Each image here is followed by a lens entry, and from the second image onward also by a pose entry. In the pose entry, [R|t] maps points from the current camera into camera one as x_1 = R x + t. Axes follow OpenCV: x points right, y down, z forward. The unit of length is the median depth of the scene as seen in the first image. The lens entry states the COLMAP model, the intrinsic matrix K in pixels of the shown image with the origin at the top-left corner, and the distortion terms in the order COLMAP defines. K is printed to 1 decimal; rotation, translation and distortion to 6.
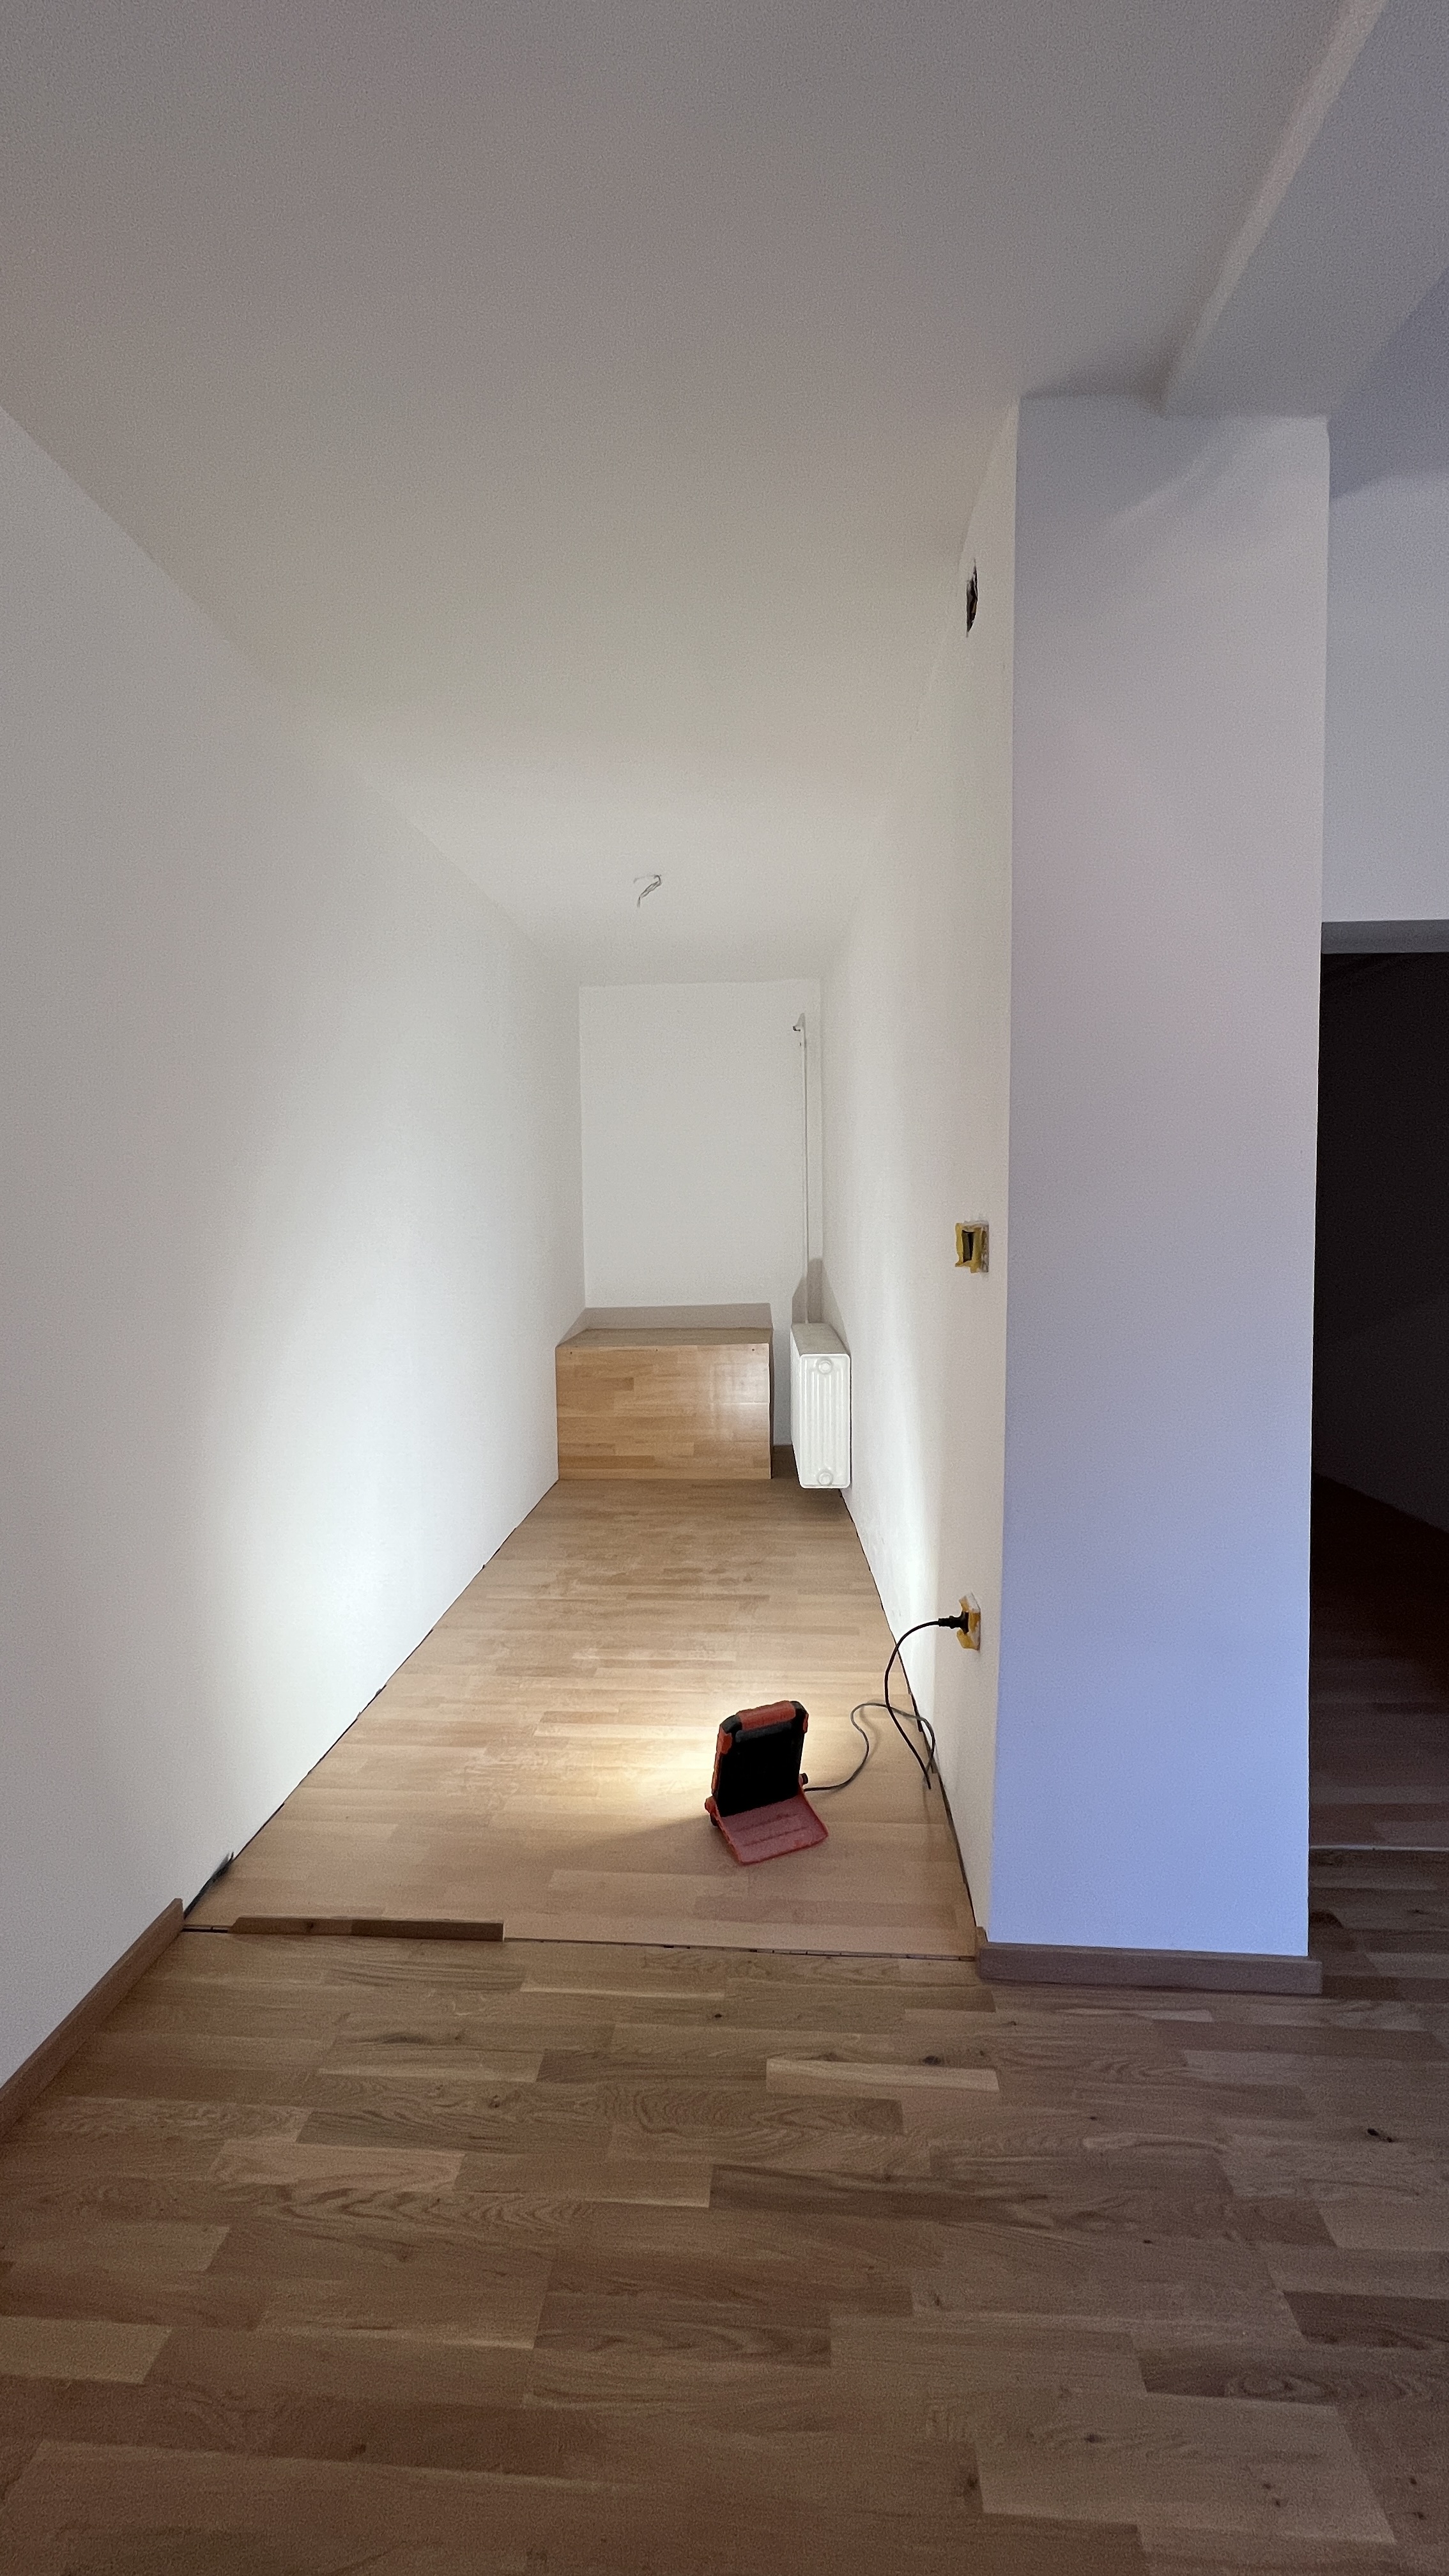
lens RADIAL K [[1031.8, 0, 722.8], [0, 1031.8, 1286.1], [0, 0, 1]] dist [-0.001234, 0.000097]
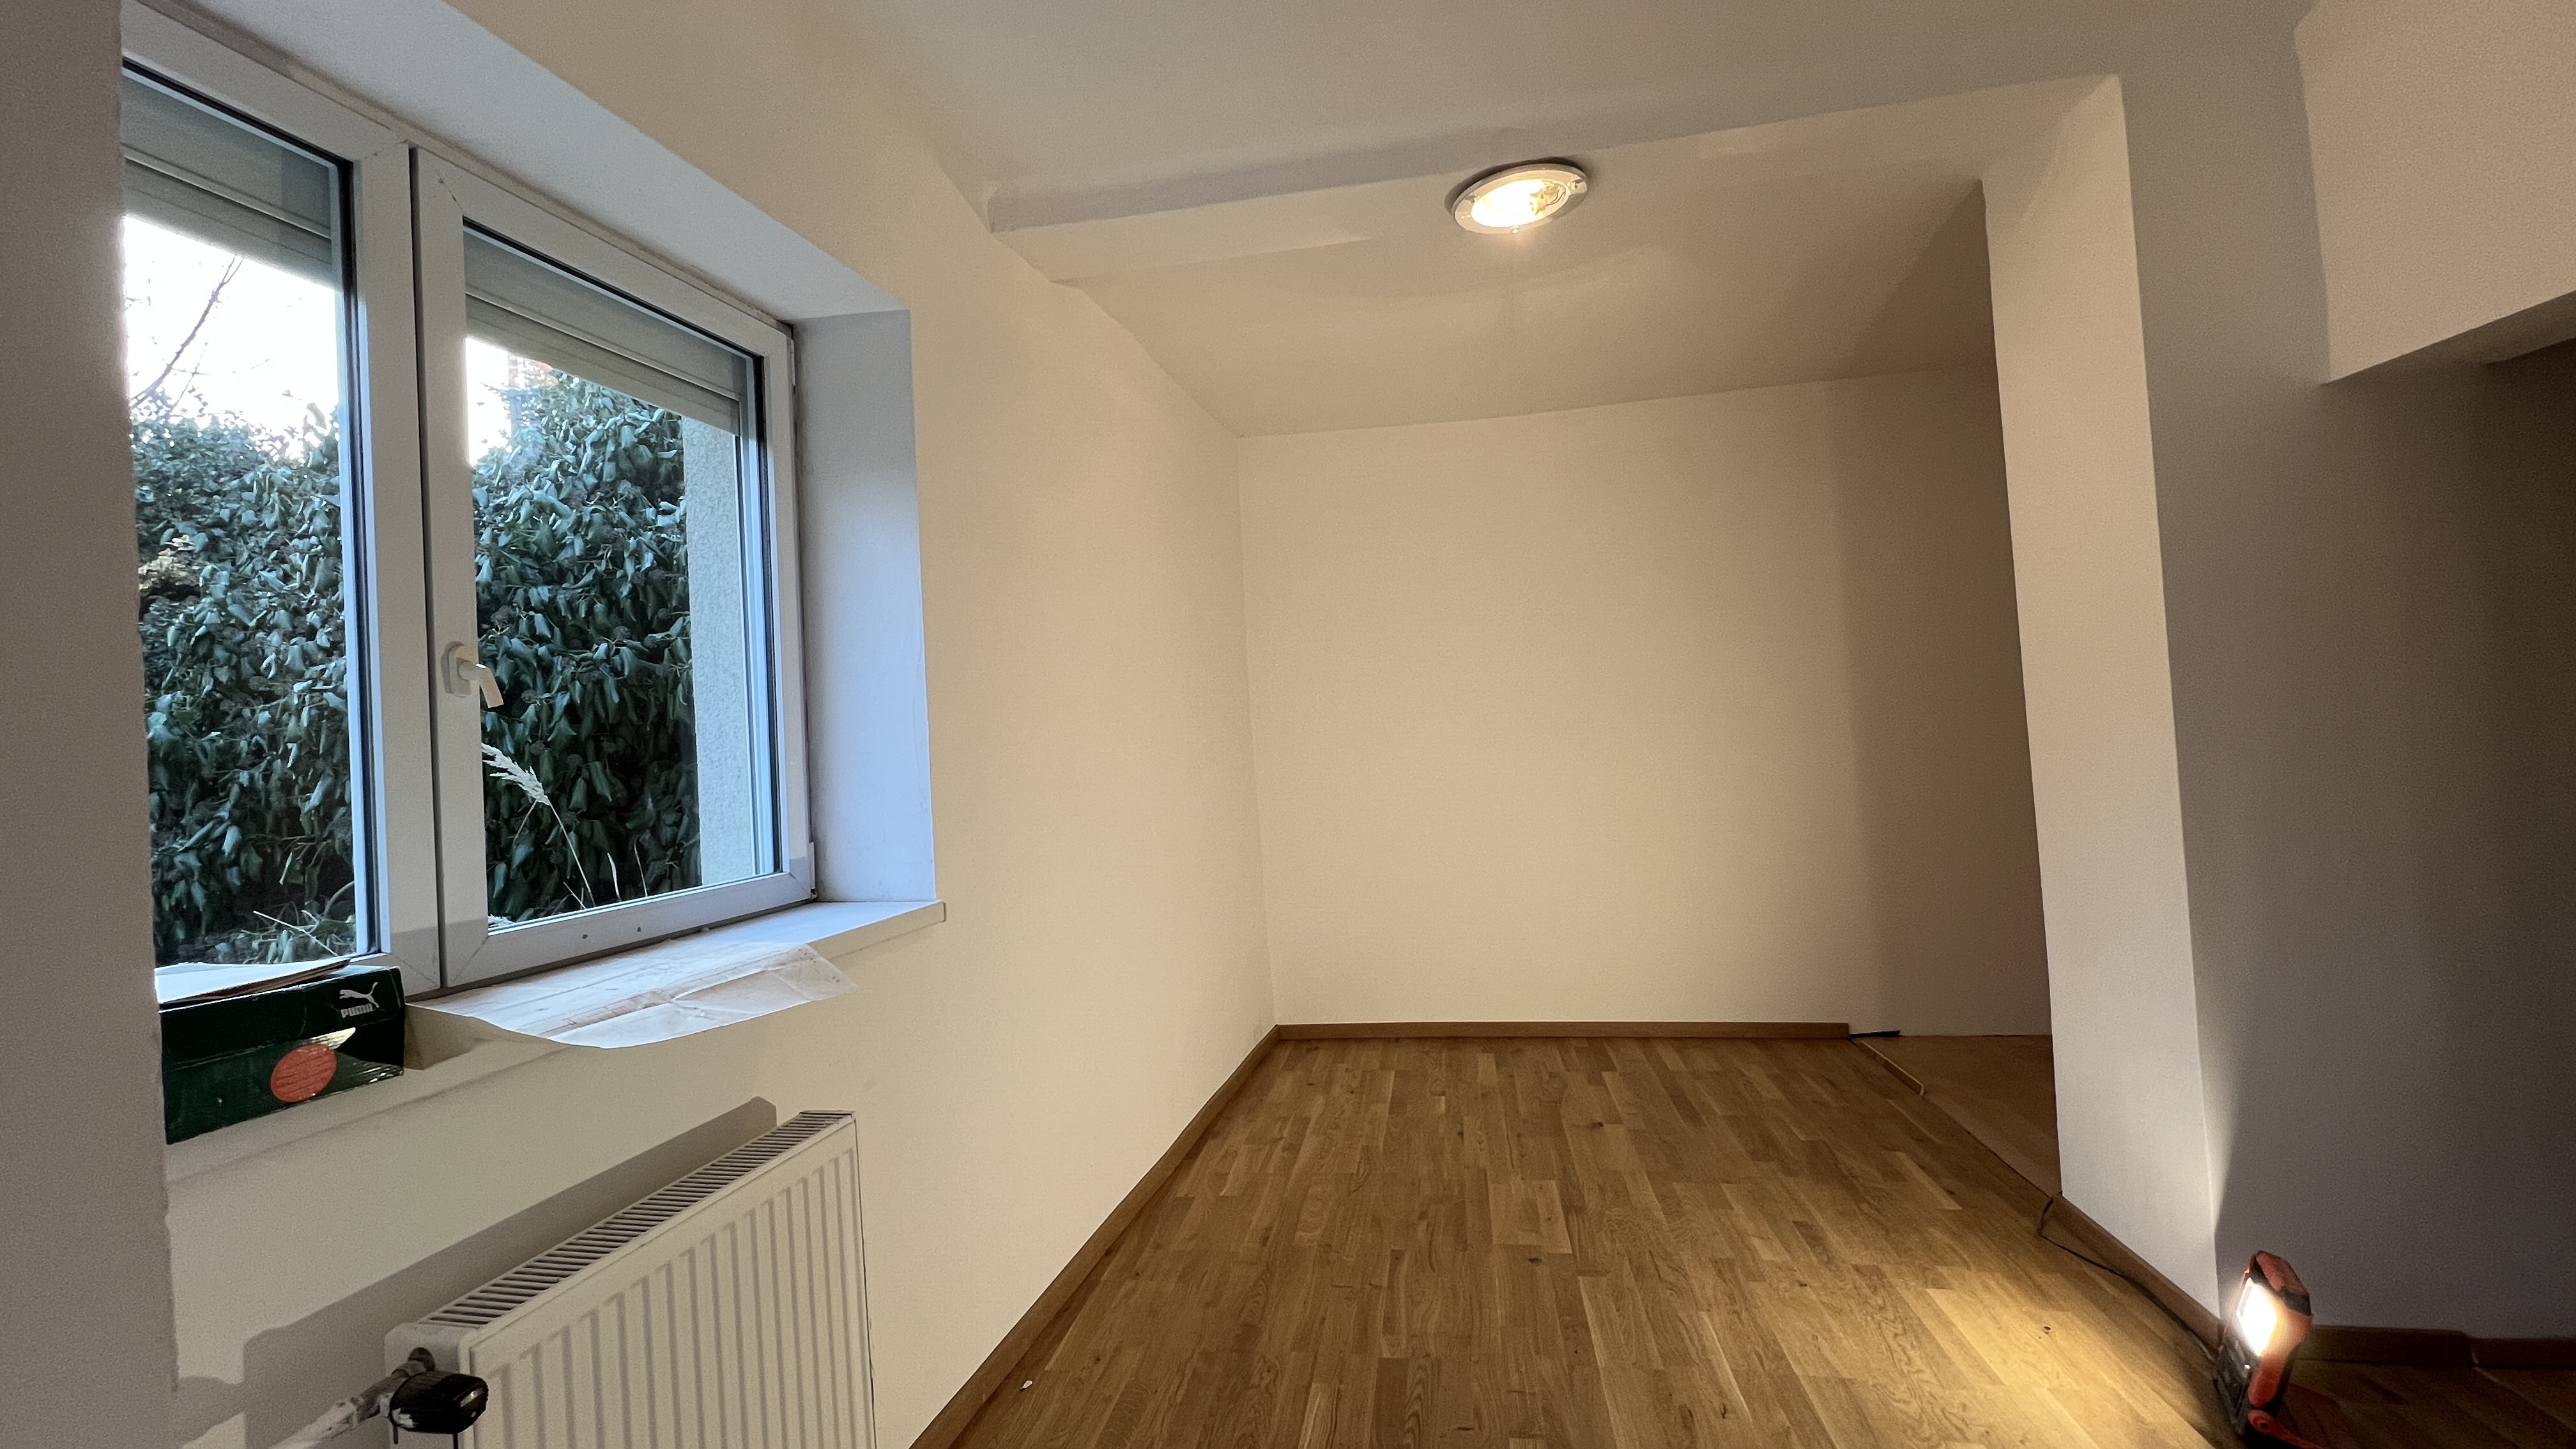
lens RADIAL K [[1027.9, 0, 1293.1], [0, 1027.9, 726.5], [0, 0, 1]] dist [-0.000577, 0.000067]
pose [[-0.083826, 0.008405, -0.996445, 1.619719], [-0.014103, 0.999854, 0.009620, -0.008291], [0.996381, 0.014860, -0.083696, 0.050391]]
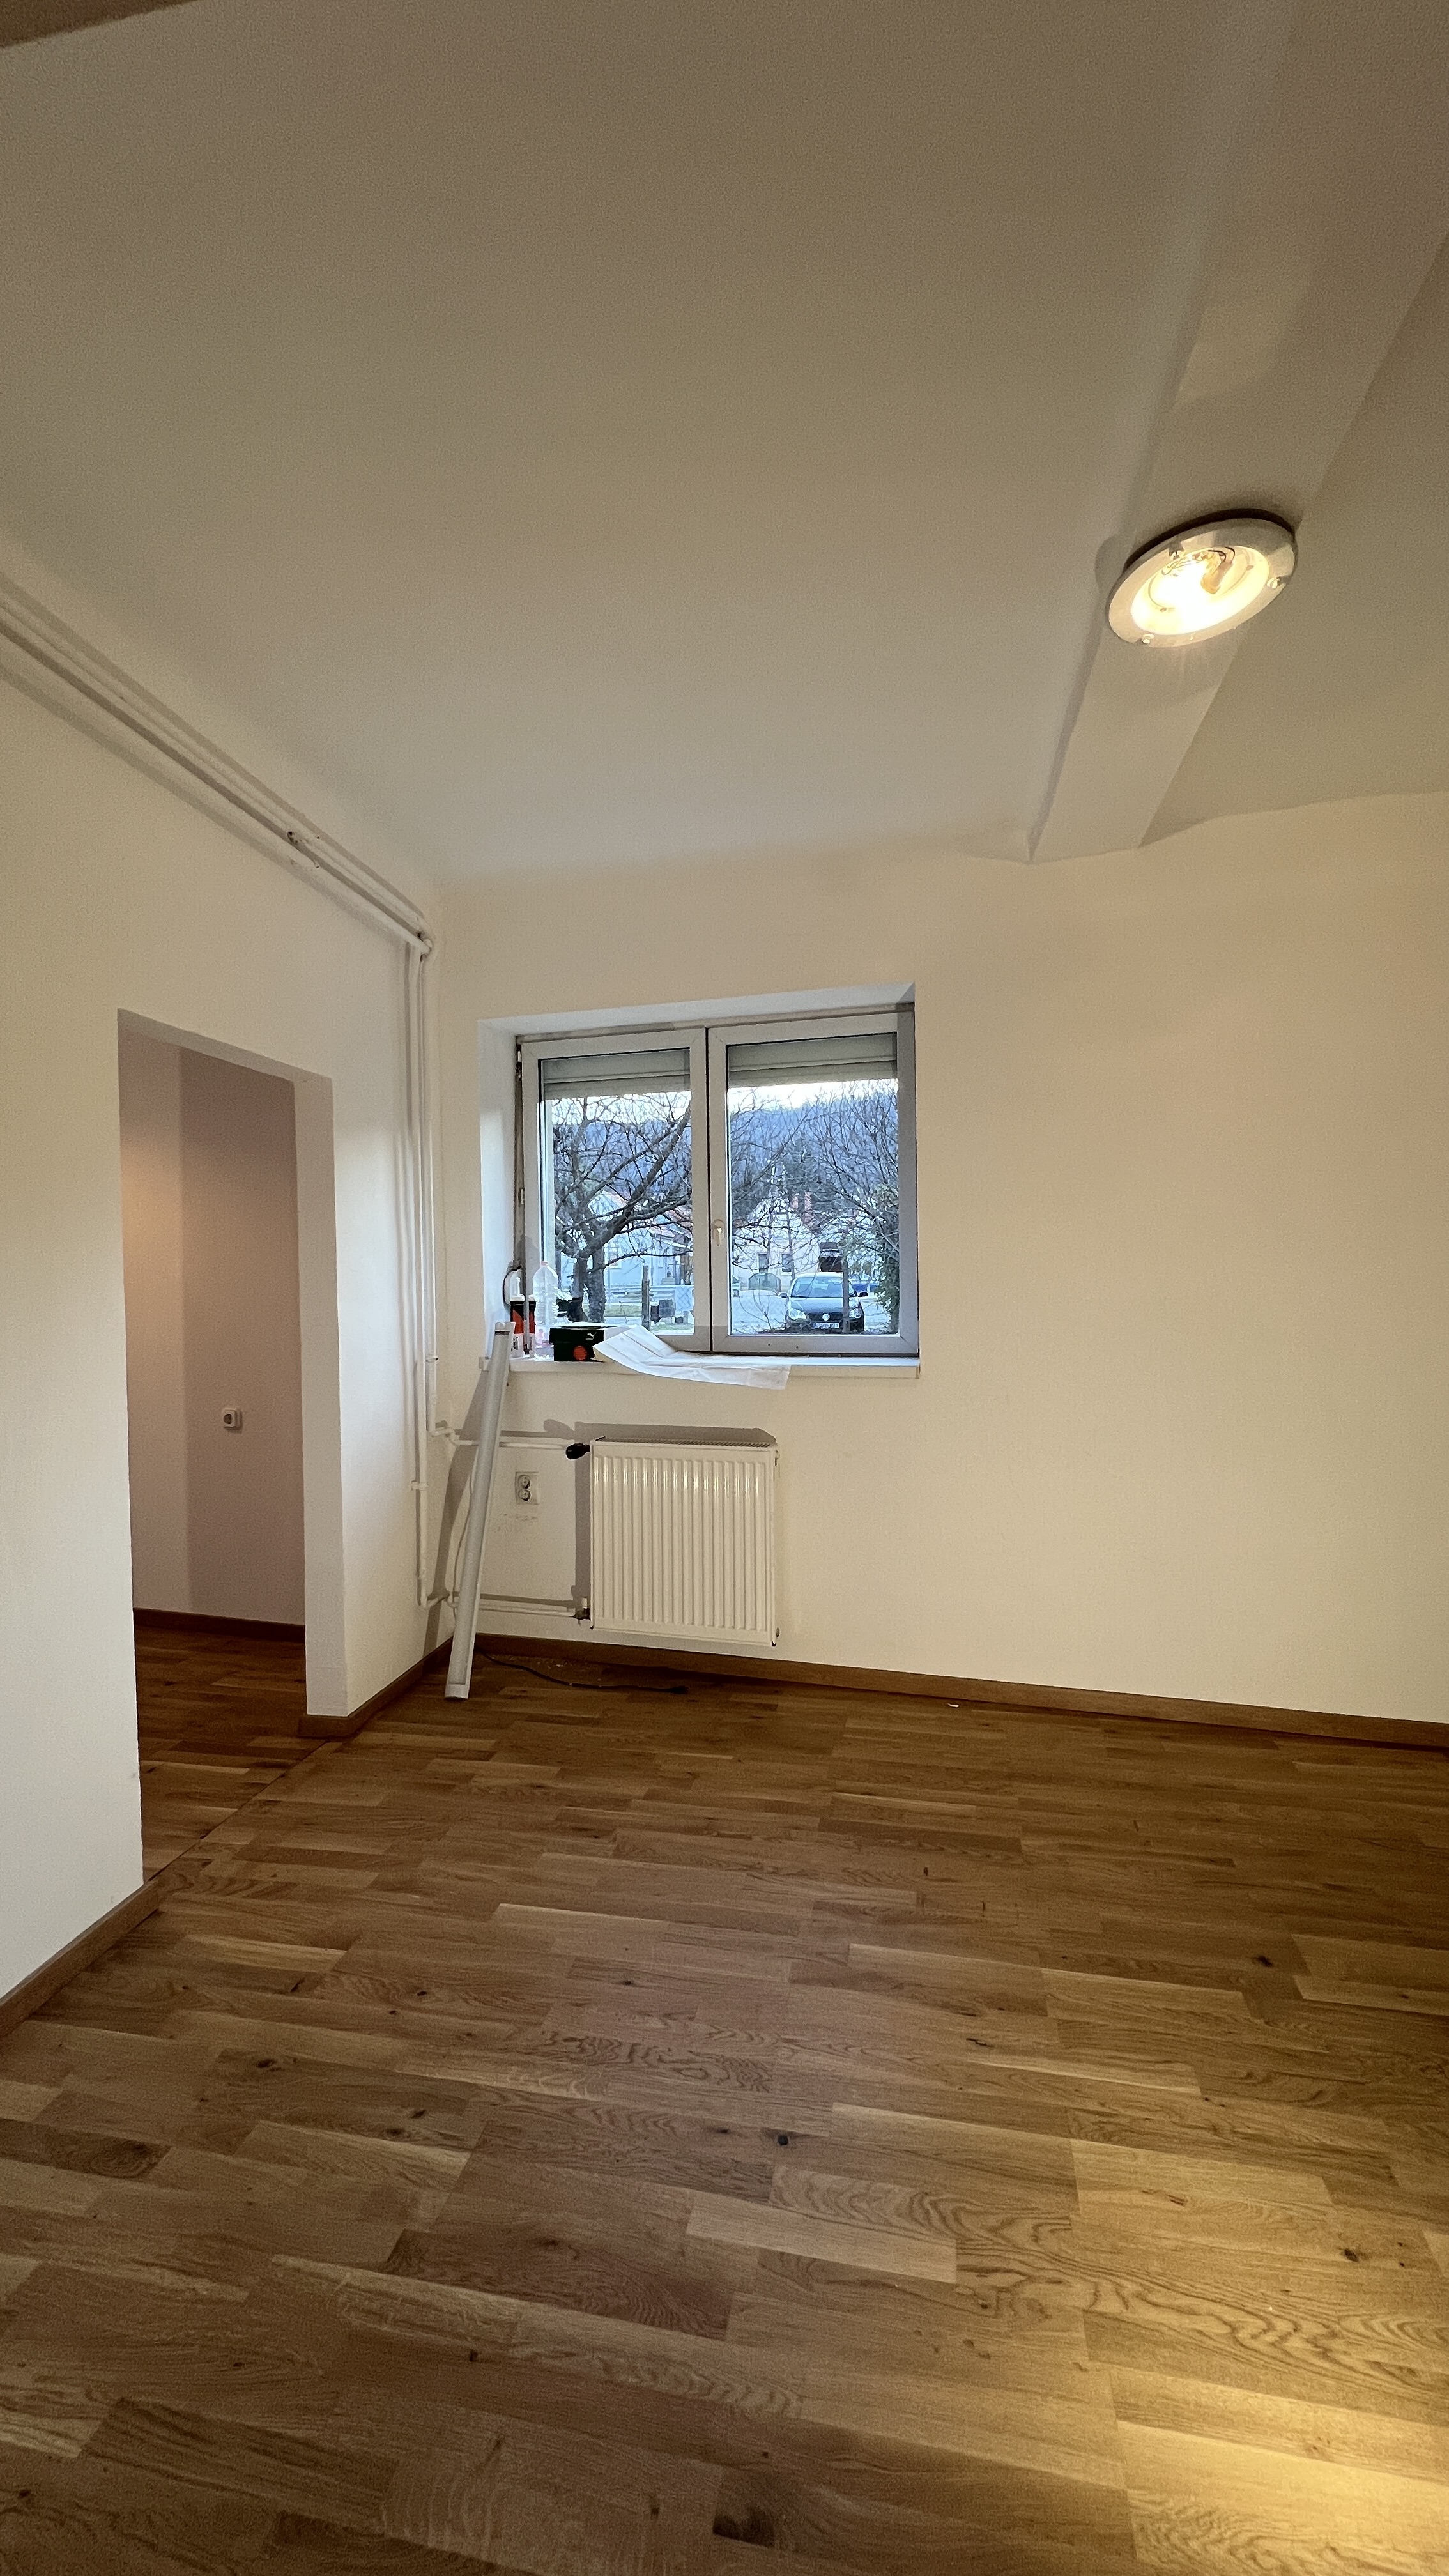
lens RADIAL K [[1031.8, 0, 721.5], [0, 1031.8, 1279.9], [0, 0, 1]] dist [-0.001234, 0.000097]
pose [[-0.990953, 0.023045, 0.132213, 0.711264], [0.033073, 0.996698, 0.074160, -0.079850], [-0.130067, 0.077862, -0.988443, 1.232270]]
